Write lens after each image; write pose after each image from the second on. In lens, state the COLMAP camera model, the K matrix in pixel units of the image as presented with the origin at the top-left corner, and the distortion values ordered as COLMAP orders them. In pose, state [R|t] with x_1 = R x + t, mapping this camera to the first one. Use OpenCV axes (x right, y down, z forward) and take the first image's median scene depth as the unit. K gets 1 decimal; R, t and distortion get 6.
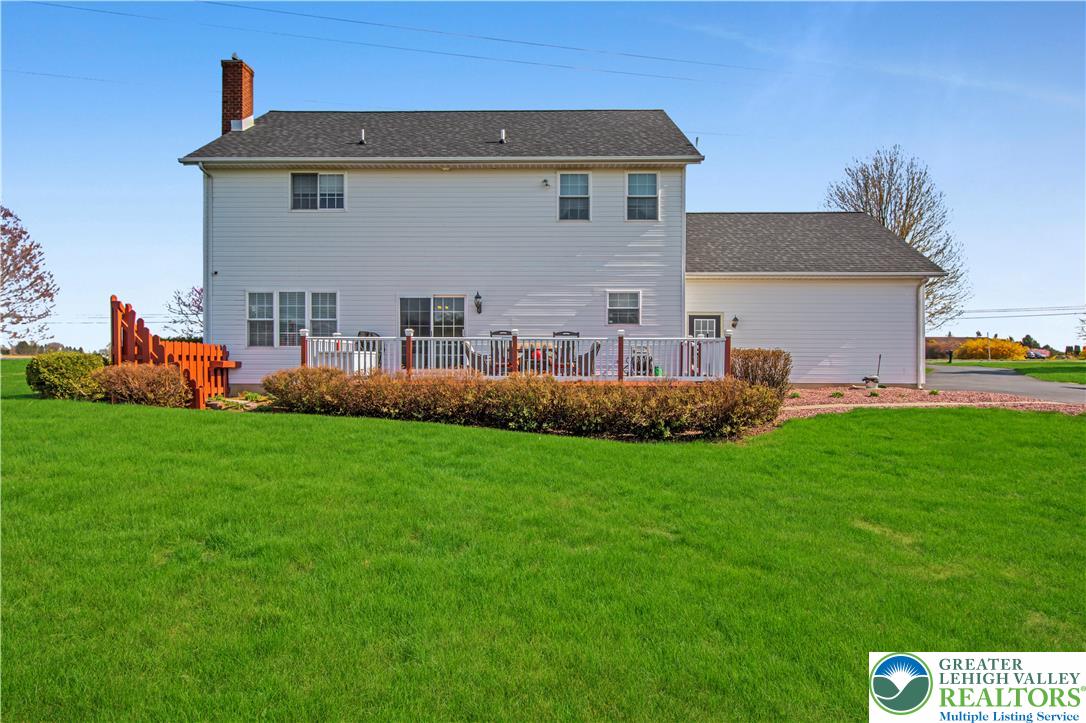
lens RADIAL K [[606.5, 0, 543.0], [0, 606.5, 361.5], [0, 0, 1]] dist [-0.002695, -0.000549]
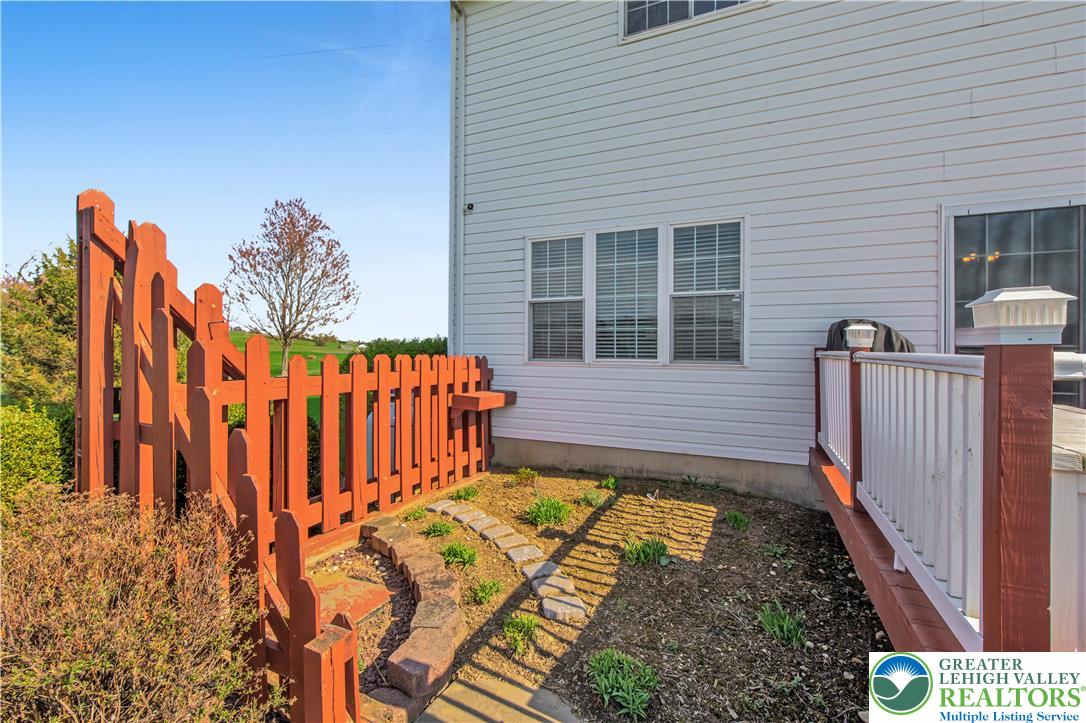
lens RADIAL K [[474.5, 0, 539.7], [0, 474.5, 347.5], [0, 0, 1]] dist [-0.001284, -0.000165]
pose [[0.920308, 0.001091, -0.391192, -0.341953], [-0.005459, 0.999935, -0.010054, -0.030223], [0.391155, 0.011389, 0.920254, 0.677332]]
